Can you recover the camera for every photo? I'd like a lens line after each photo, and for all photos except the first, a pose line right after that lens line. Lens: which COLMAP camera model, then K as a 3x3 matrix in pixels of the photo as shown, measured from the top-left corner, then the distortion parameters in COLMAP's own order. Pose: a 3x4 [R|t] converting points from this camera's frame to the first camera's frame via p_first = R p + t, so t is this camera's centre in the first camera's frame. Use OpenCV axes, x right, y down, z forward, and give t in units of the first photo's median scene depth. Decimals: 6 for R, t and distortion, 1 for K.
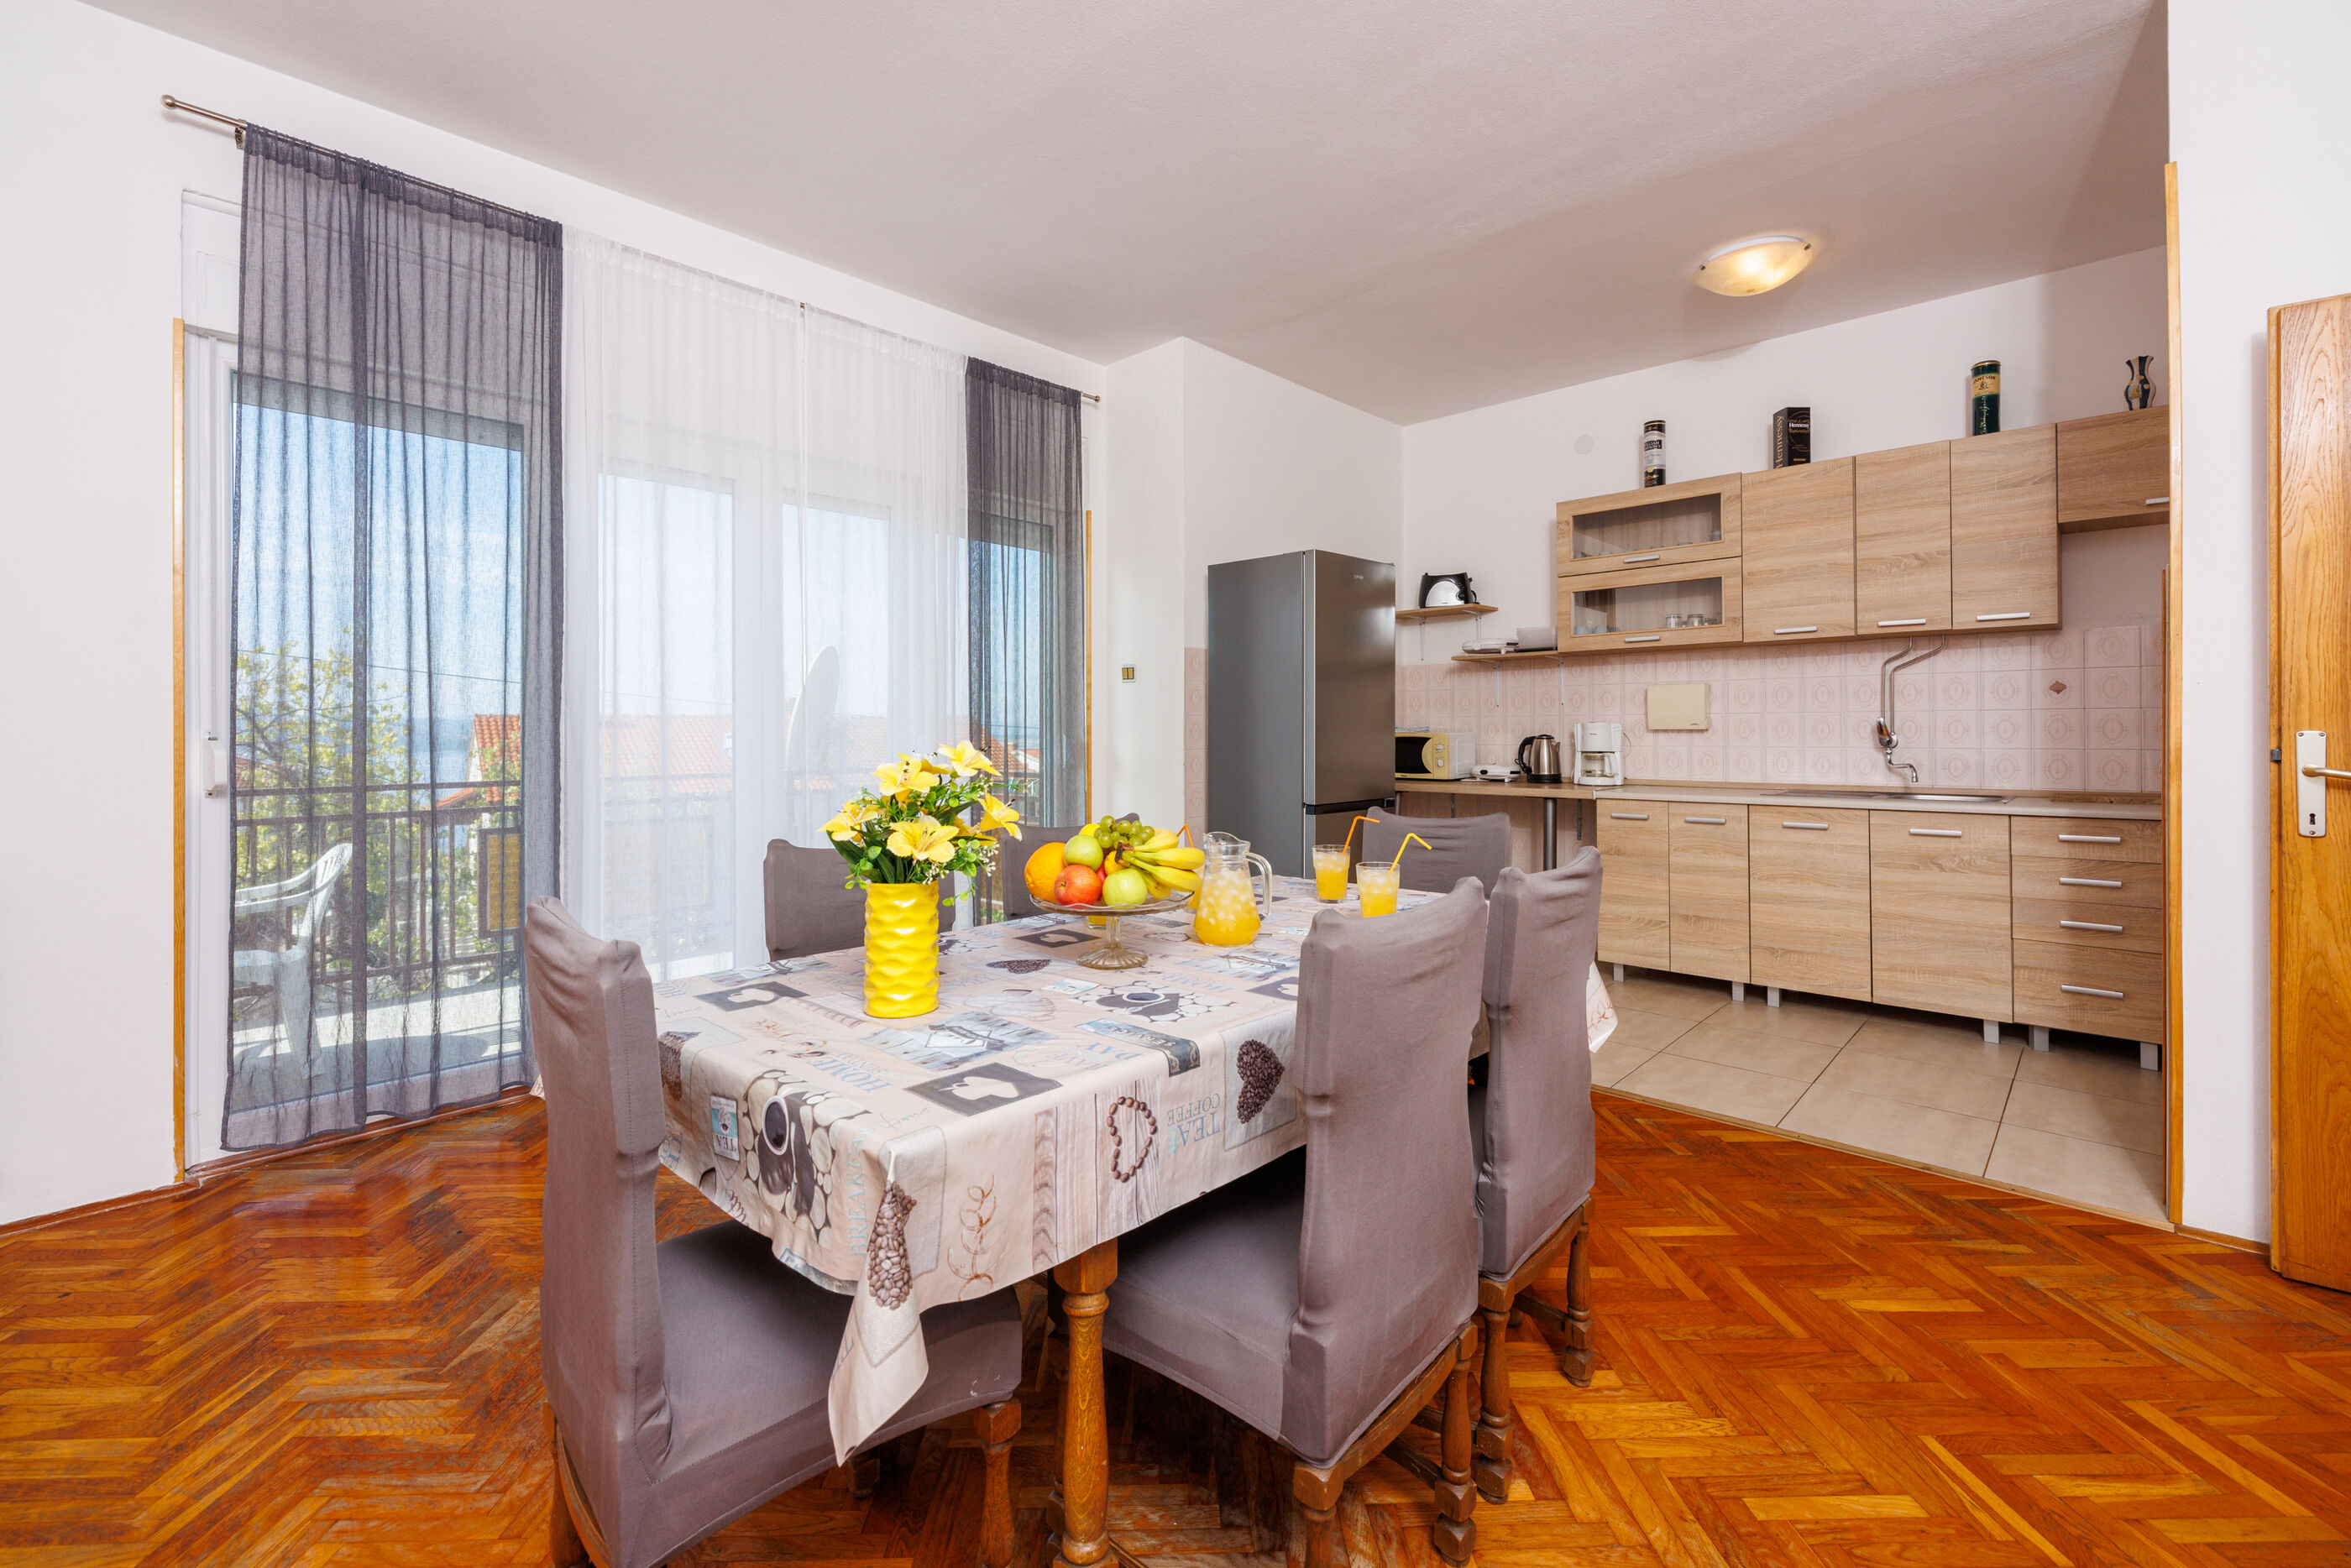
lens RADIAL K [[993.6, 0, 1178.8], [0, 993.6, 728.7], [0, 0, 1]] dist [-0.001368, -0.000117]
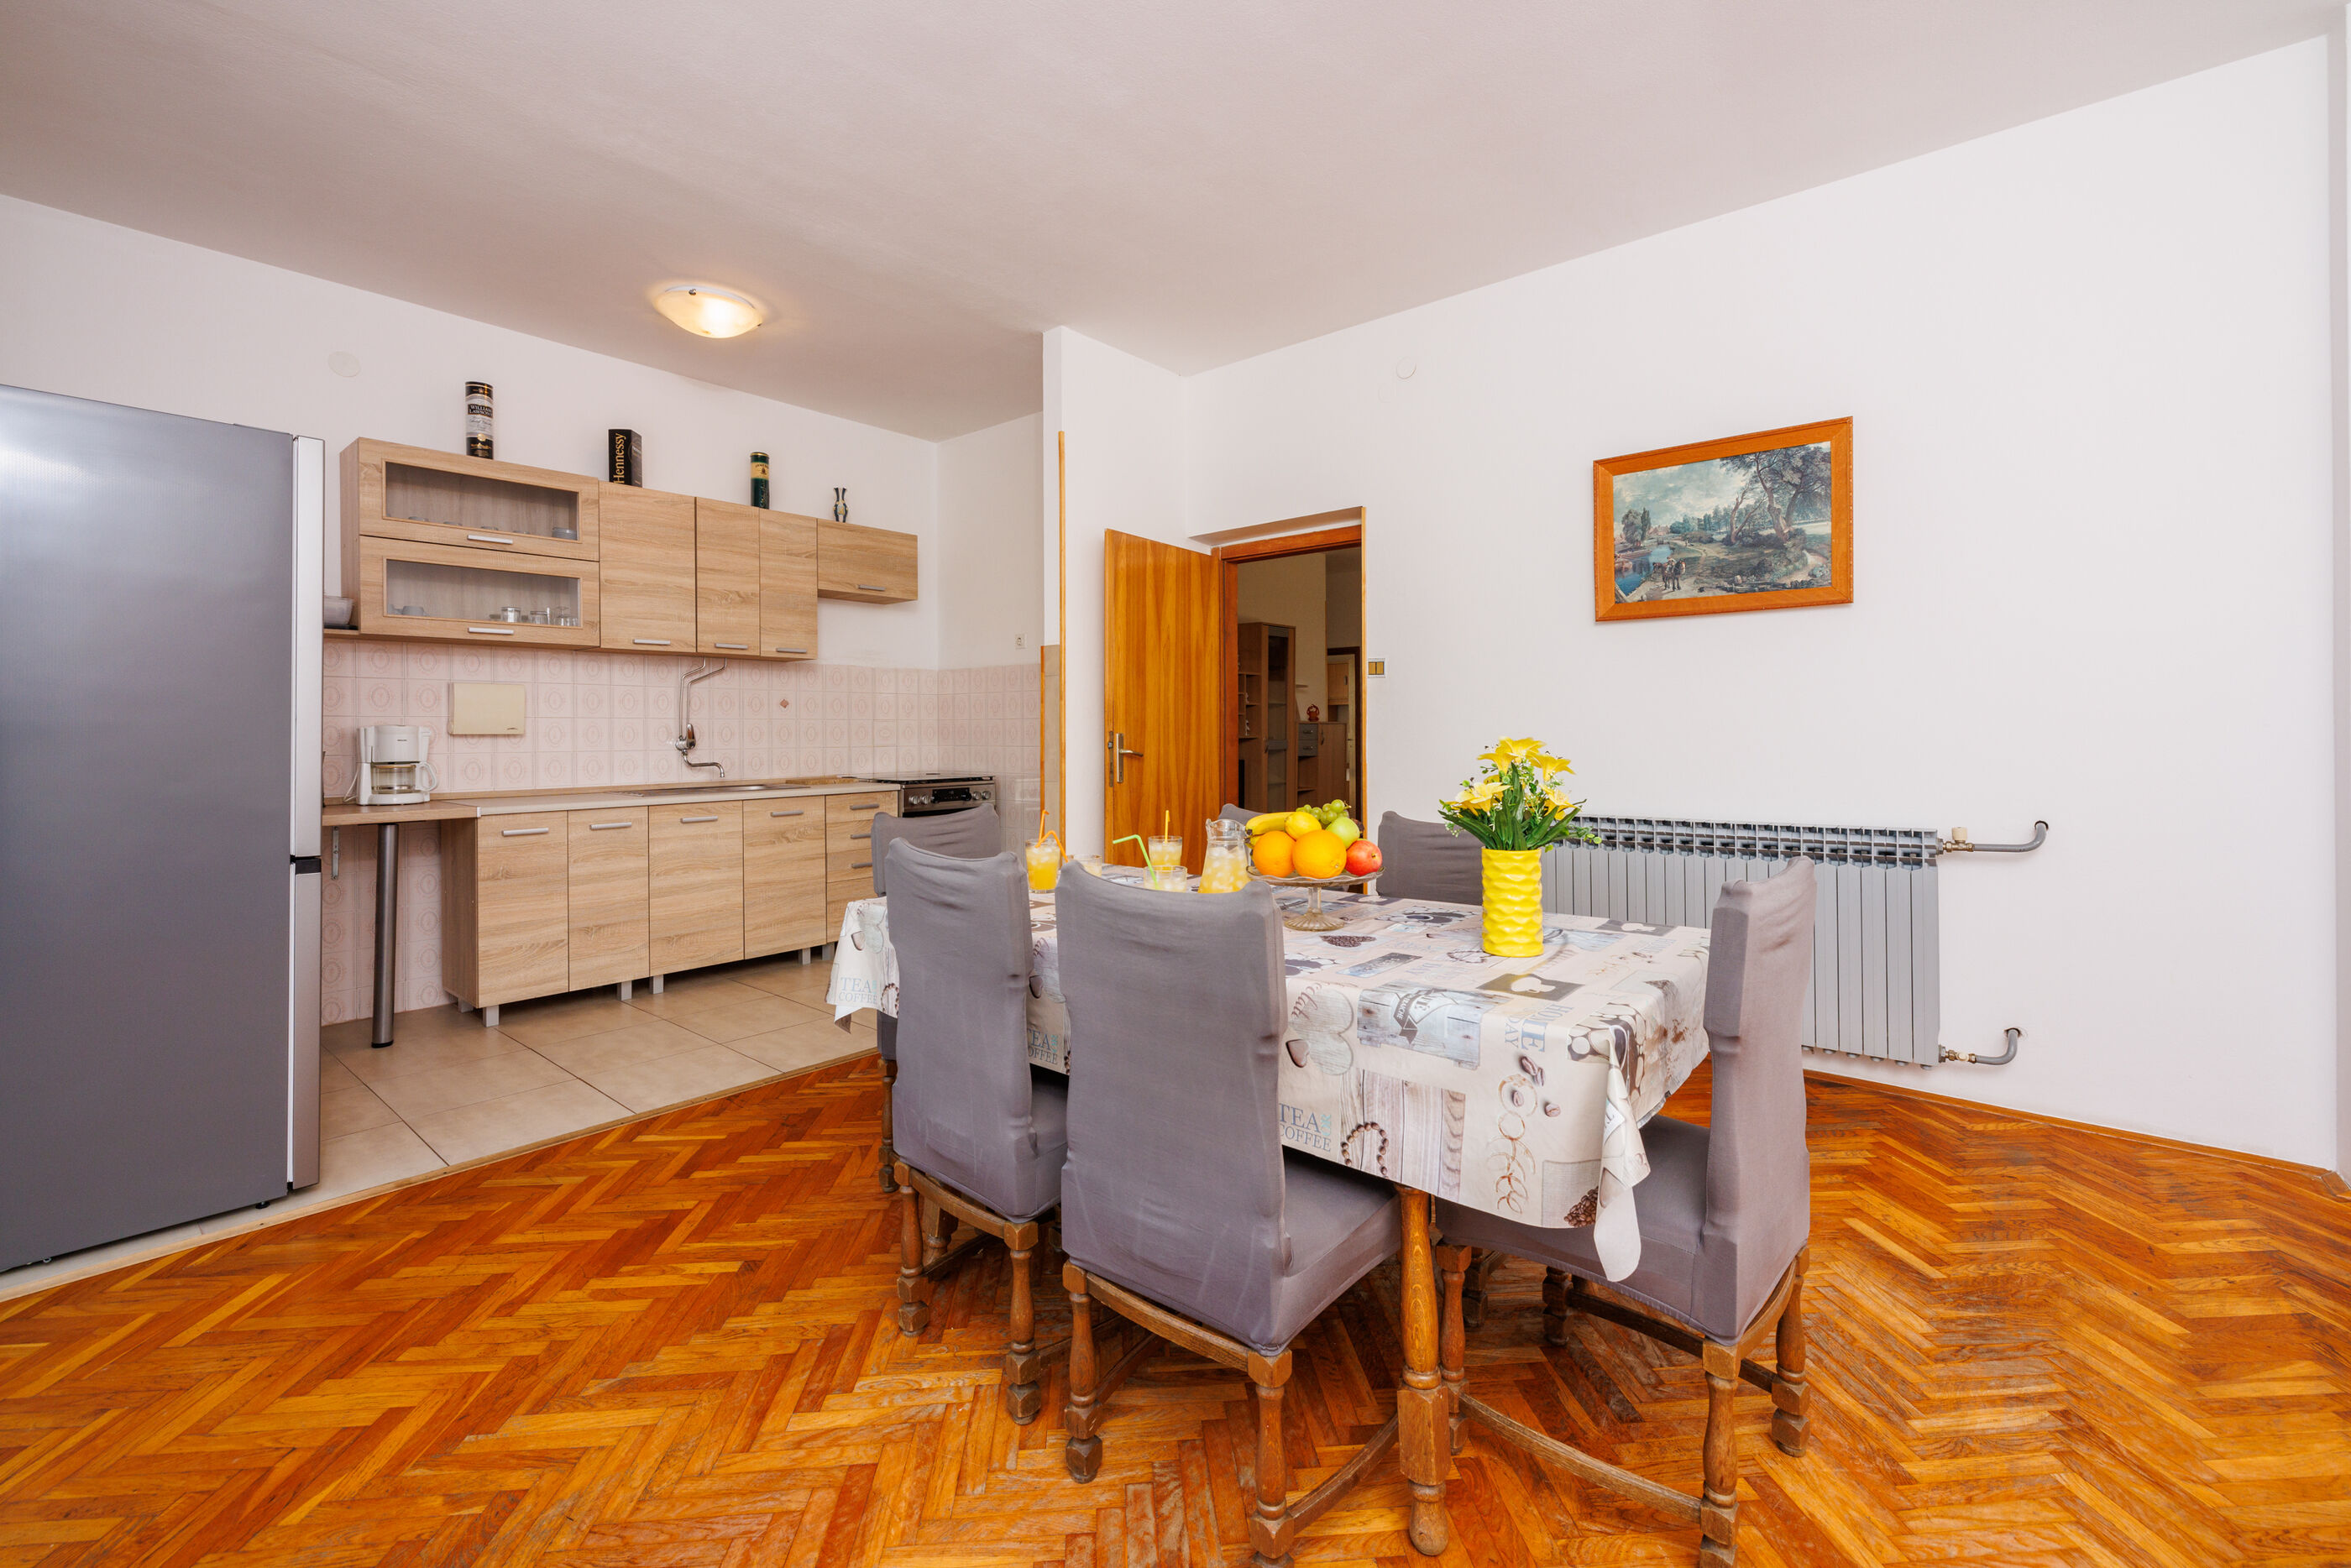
lens RADIAL K [[993.6, 0, 1178.8], [0, 993.6, 728.7], [0, 0, 1]] dist [-0.001368, -0.000117]
pose [[-0.059481, 0.007887, 0.998198, -0.485964], [0.003965, 0.999963, -0.007665, 0.005633], [-0.998222, 0.003502, -0.059510, 0.489853]]
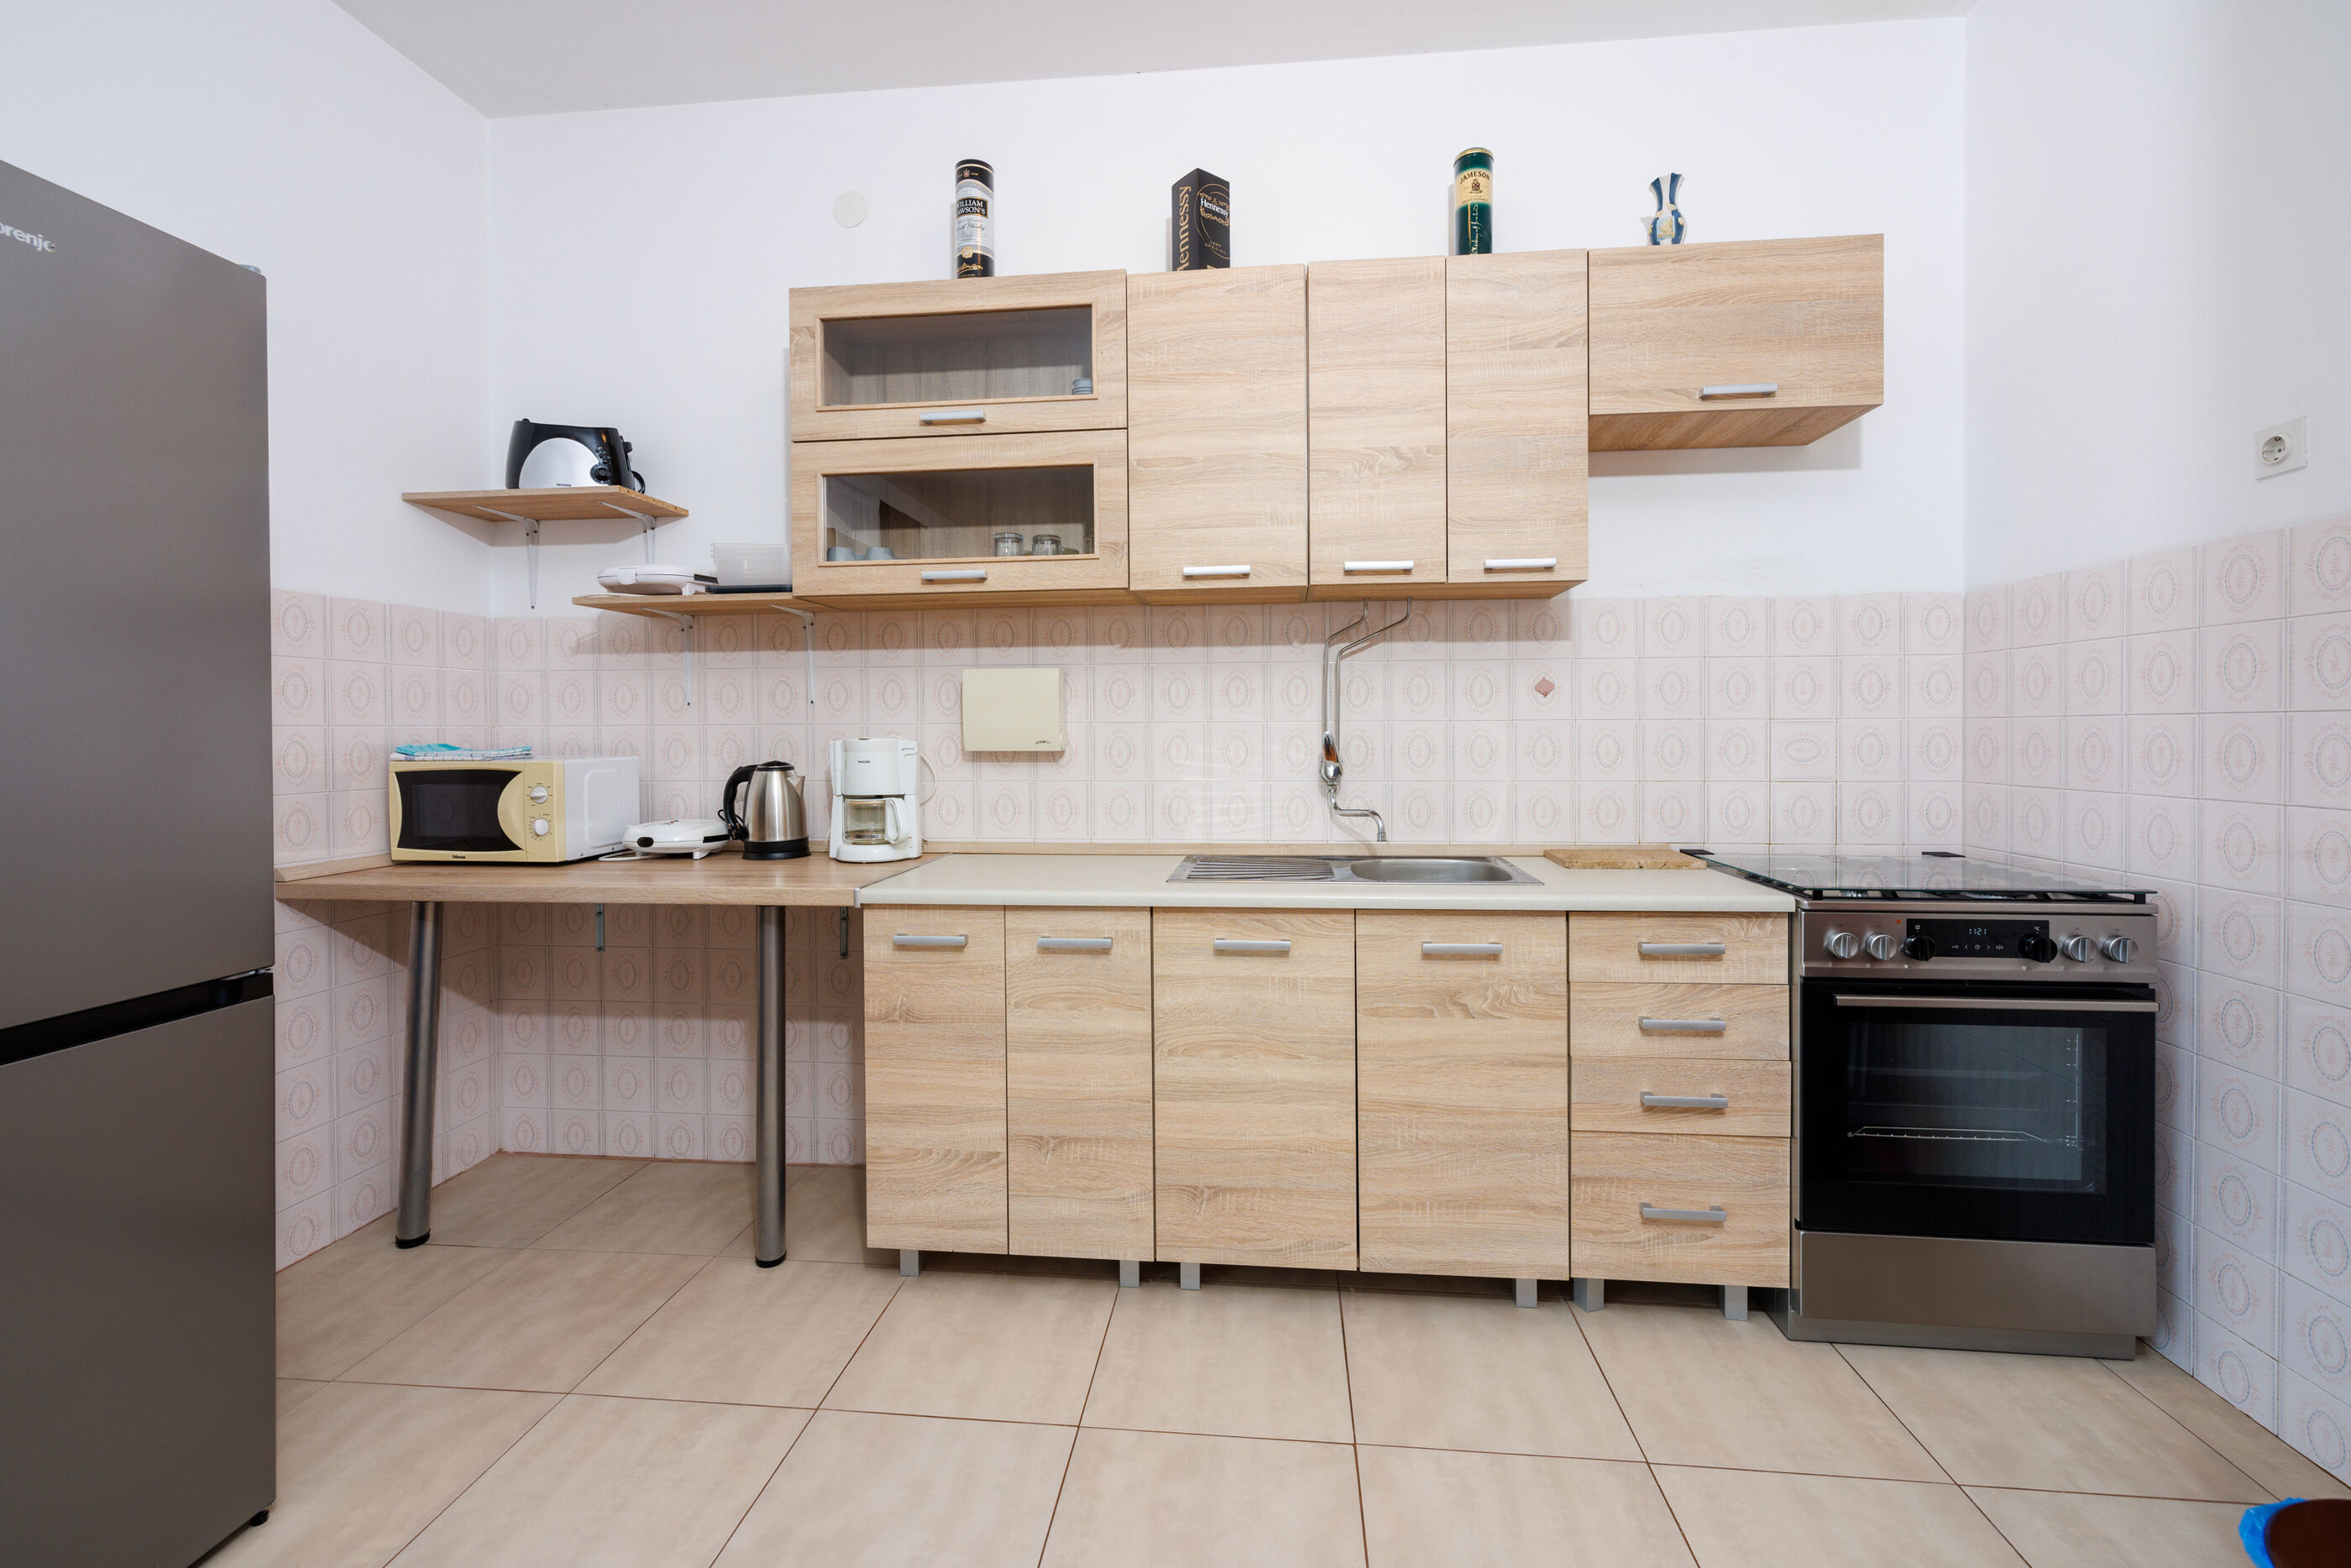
lens RADIAL K [[1009.2, 0, 1185.9], [0, 1009.2, 742.0], [0, 0, 1]] dist [0.001901, -0.000020]
pose [[0.788874, -0.005117, 0.614534, 0.266601], [0.000126, 0.999967, 0.008166, -0.010167], [-0.614555, -0.006365, 0.788848, 0.570605]]
